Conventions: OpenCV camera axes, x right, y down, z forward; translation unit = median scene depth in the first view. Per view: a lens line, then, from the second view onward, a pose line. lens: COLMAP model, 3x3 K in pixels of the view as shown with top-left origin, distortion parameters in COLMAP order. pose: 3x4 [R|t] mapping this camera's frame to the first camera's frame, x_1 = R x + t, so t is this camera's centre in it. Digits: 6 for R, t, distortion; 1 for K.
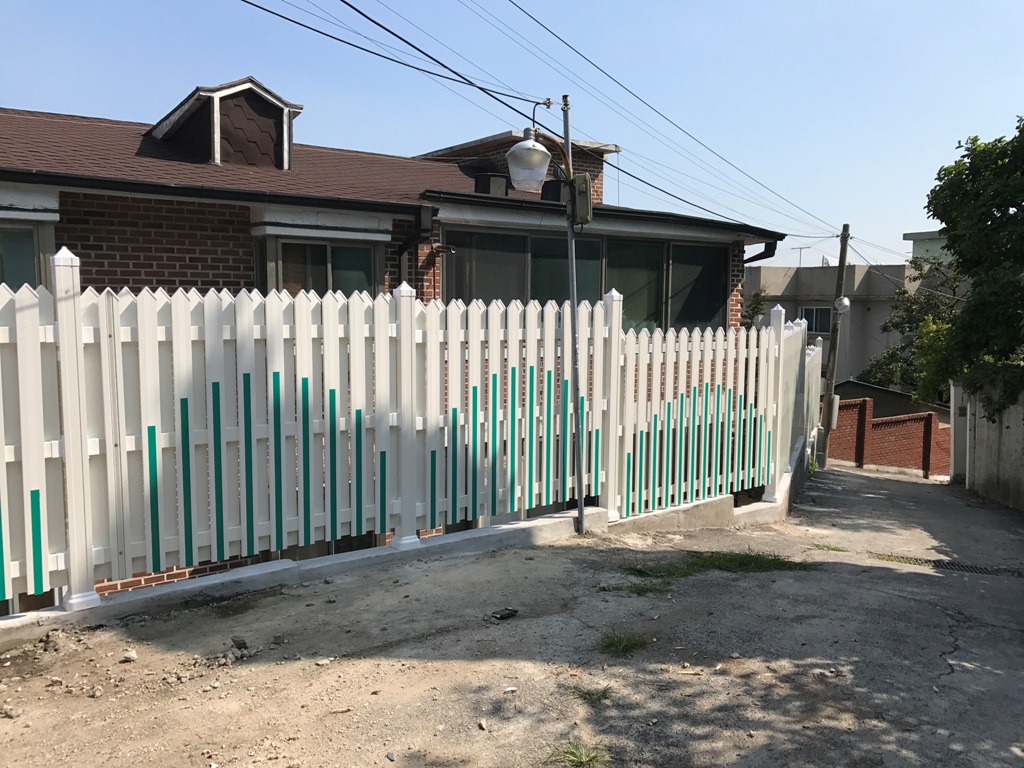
lens RADIAL K [[842.8, 0, 512.0], [0, 842.8, 384.0], [0, 0, 1]] dist [0.018889, -0.004324]
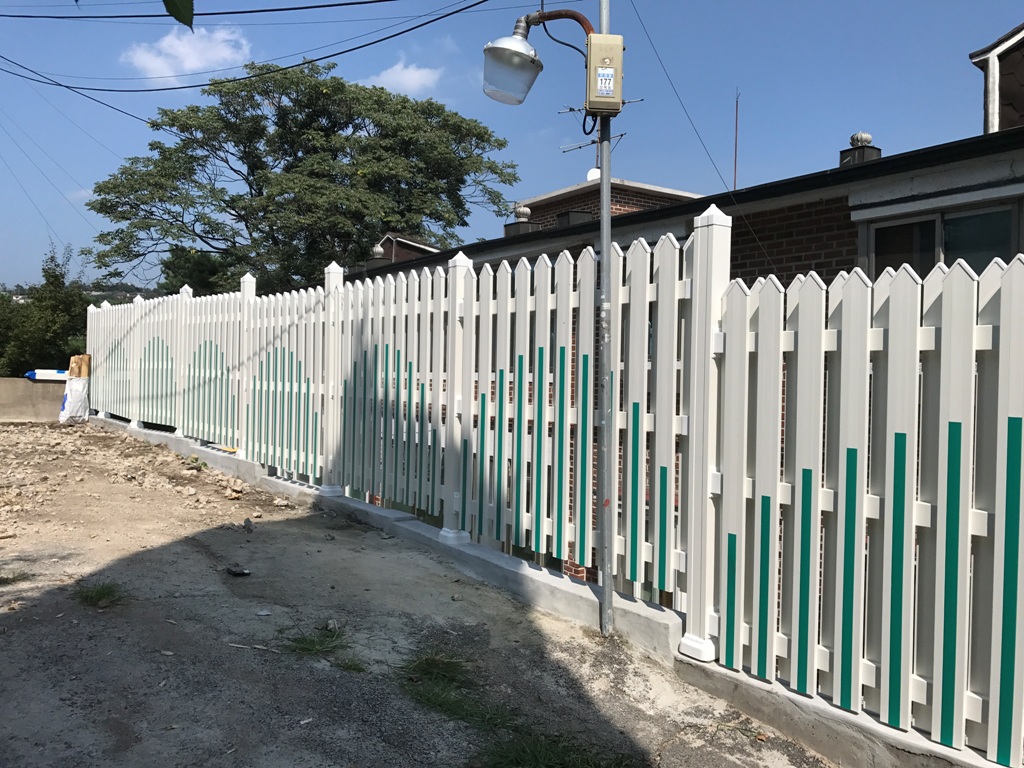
lens RADIAL K [[838.9, 0, 515.0], [0, 838.9, 380.4], [0, 0, 1]] dist [0.042373, -0.054873]
pose [[-0.057463, -0.001755, -0.998346, 0.957886], [-0.112273, 0.993666, 0.004716, 0.008822], [0.992014, 0.112358, -0.057296, 1.354691]]
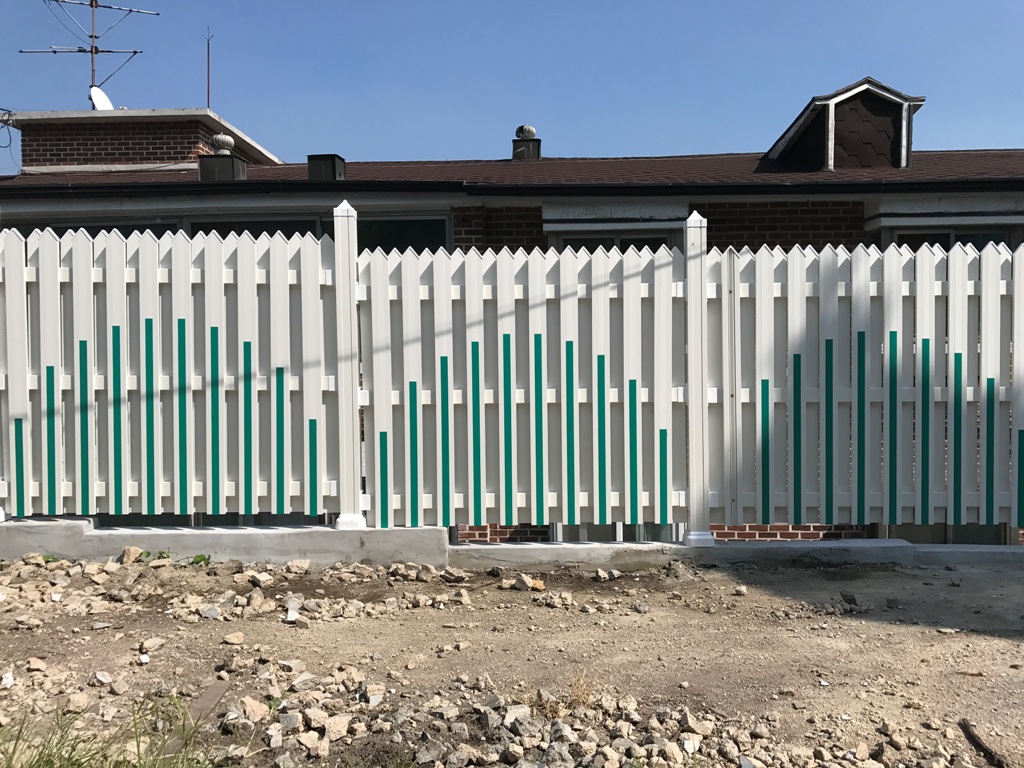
lens RADIAL K [[841.5, 0, 514.1], [0, 841.5, 380.9], [0, 0, 1]] dist [0.017362, -0.034723]
pose [[0.775069, 0.005857, -0.631849, -0.015455], [-0.042924, 0.998135, -0.043402, 0.104023], [0.630416, 0.060761, 0.773875, 0.016311]]
